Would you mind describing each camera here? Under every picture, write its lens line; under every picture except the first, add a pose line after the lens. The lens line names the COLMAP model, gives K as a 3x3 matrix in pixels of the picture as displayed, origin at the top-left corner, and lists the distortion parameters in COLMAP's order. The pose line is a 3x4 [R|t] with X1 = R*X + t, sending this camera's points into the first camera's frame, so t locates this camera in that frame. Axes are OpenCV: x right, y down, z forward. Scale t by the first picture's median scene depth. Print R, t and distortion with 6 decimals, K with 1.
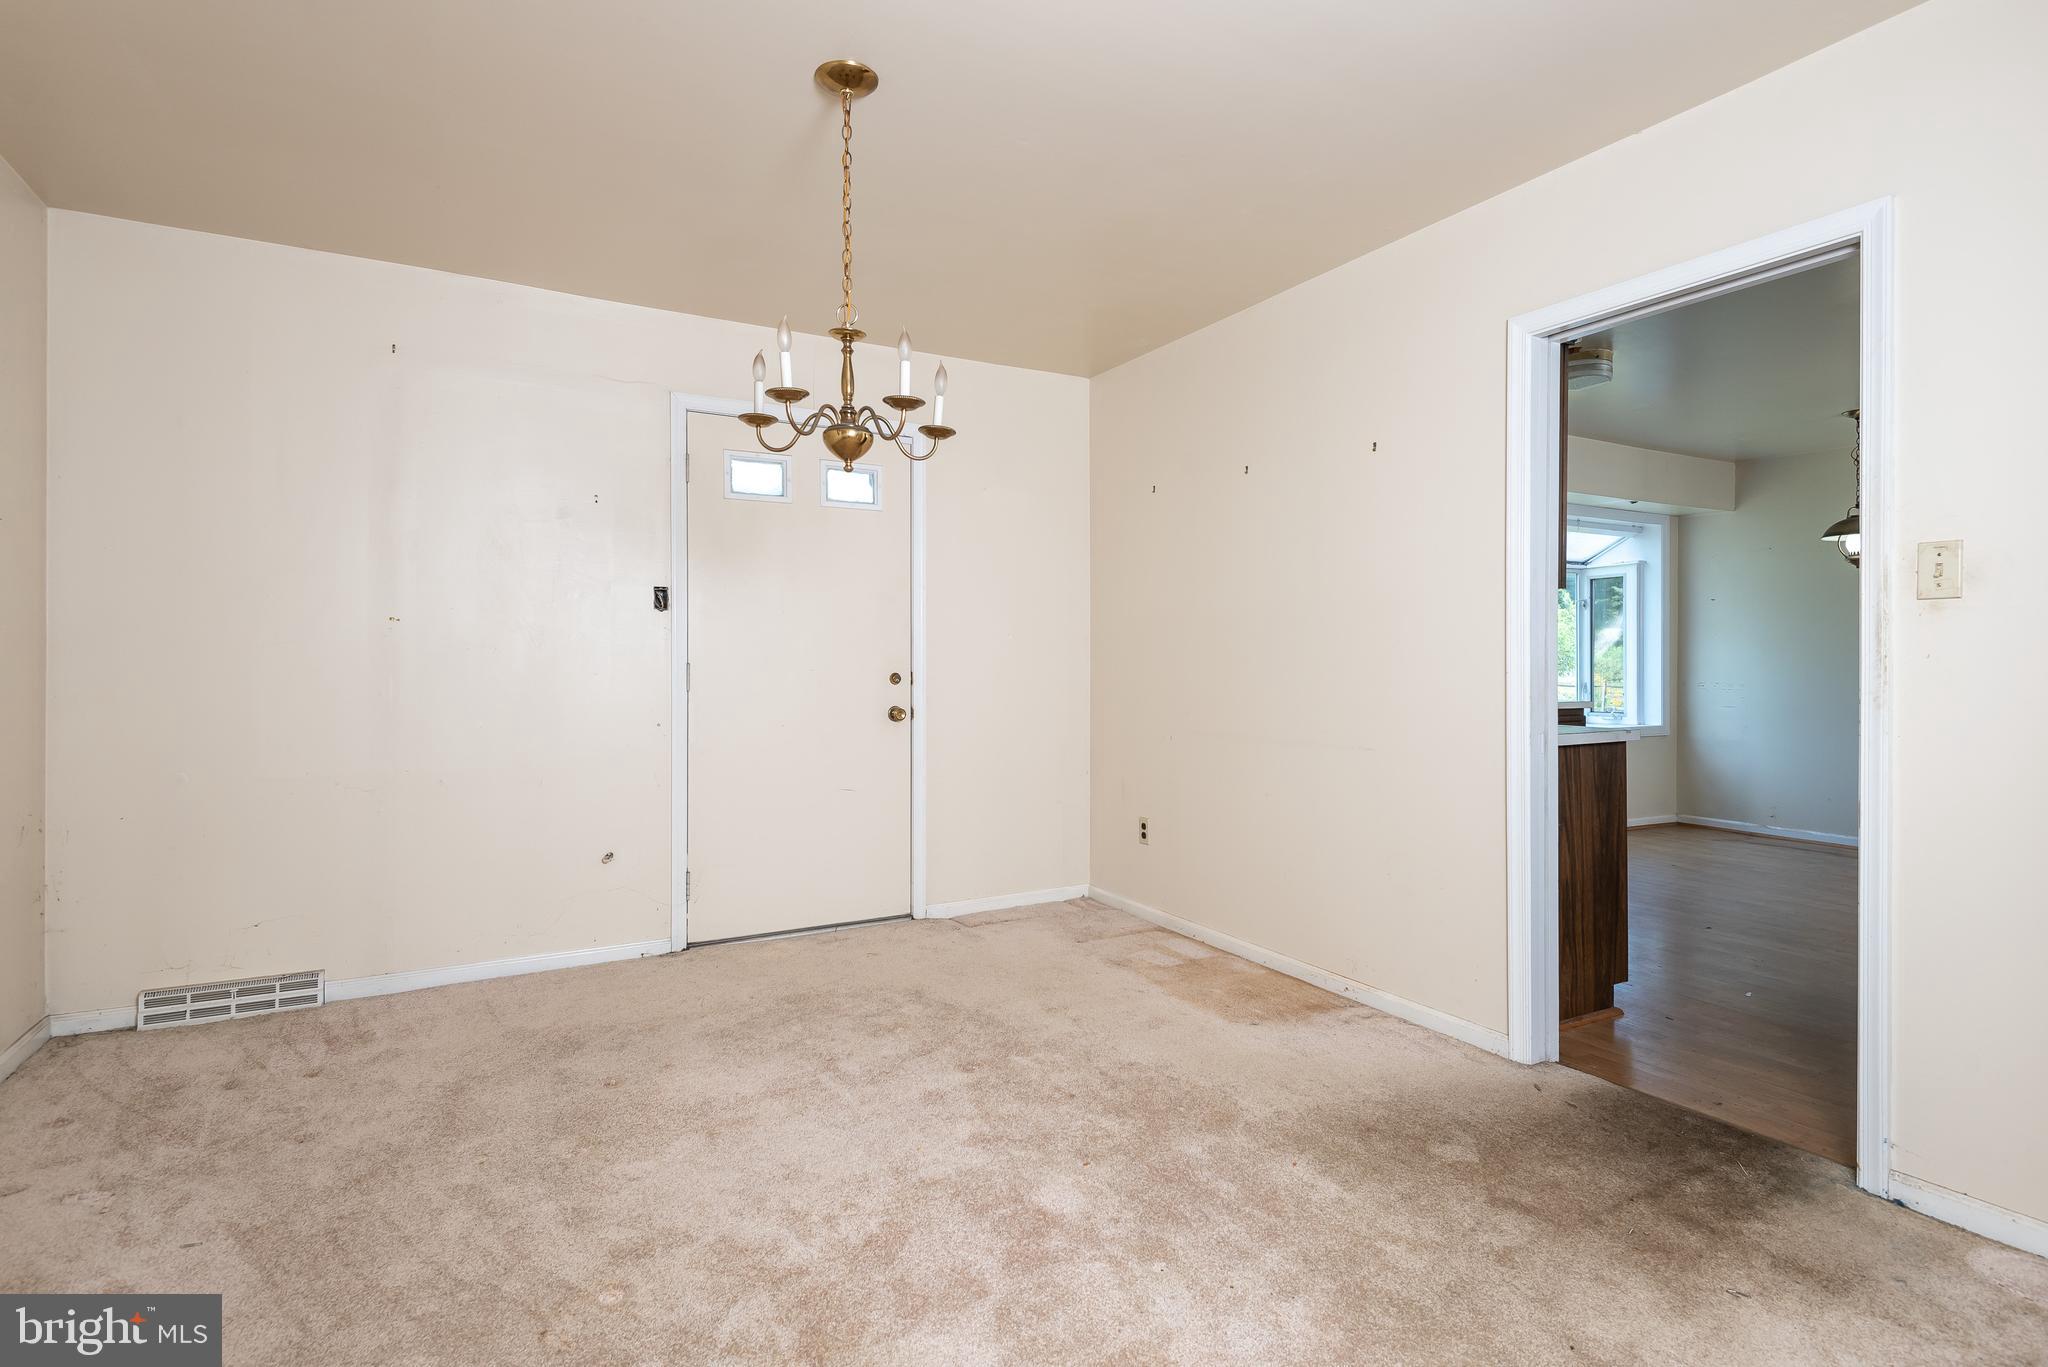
lens RADIAL K [[1024.8, 0, 1040.7], [0, 1024.8, 667.7], [0, 0, 1]] dist [0.042586, 0.000193]
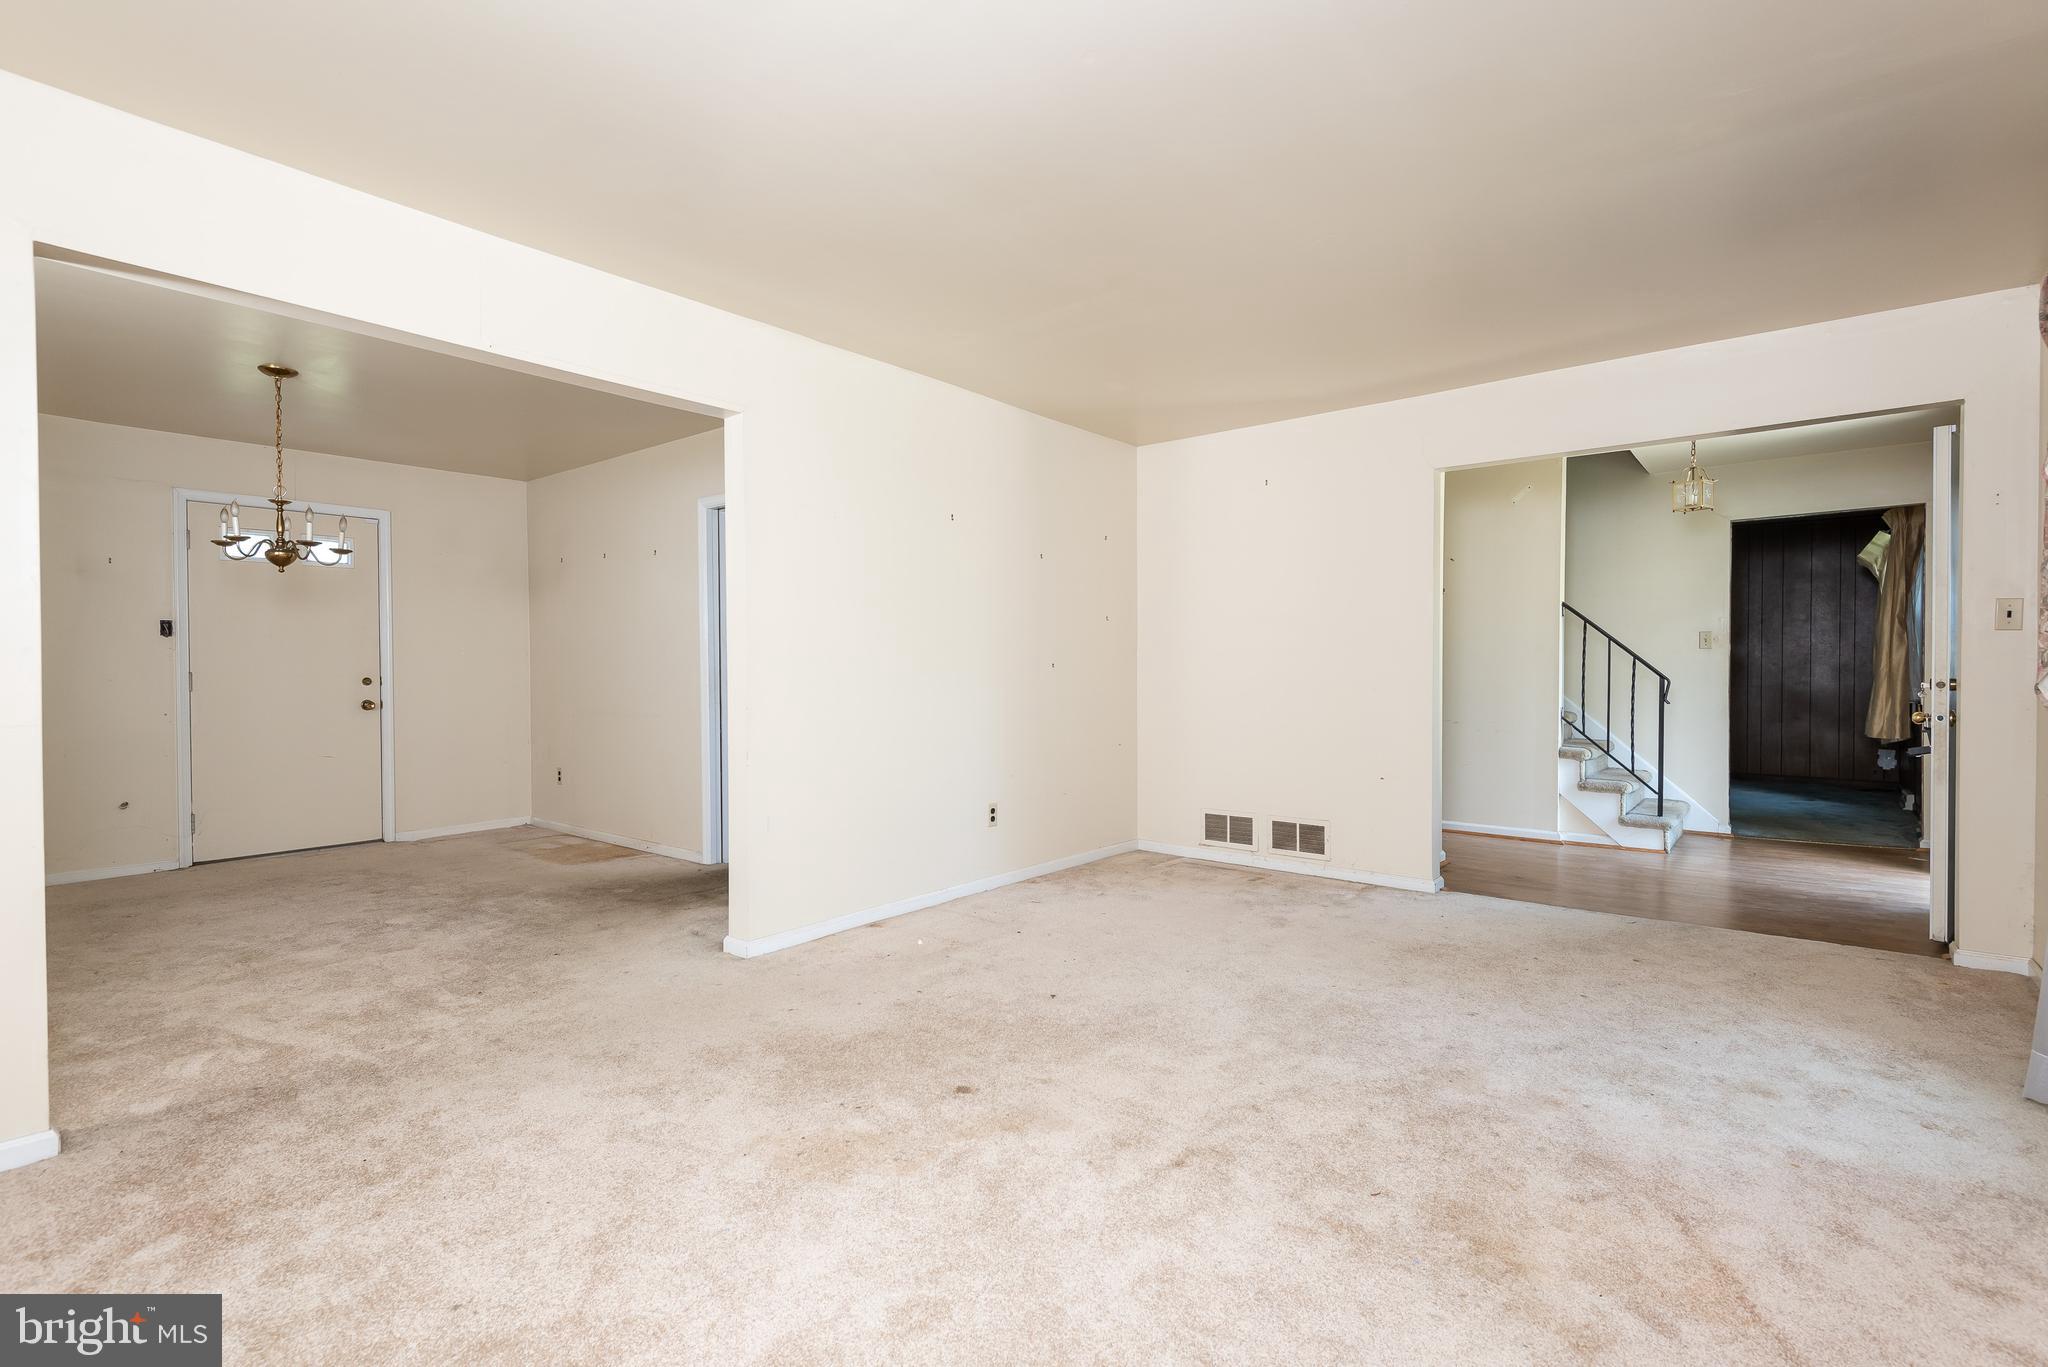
lens RADIAL K [[909.7, 0, 1003.2], [0, 909.7, 675.1], [0, 0, 1]] dist [0.012543, -0.007382]
pose [[0.930332, -0.010114, 0.366580, 0.237391], [0.008809, 0.999948, 0.005233, 0.002520], [-0.366613, -0.001639, 0.930372, -0.586959]]
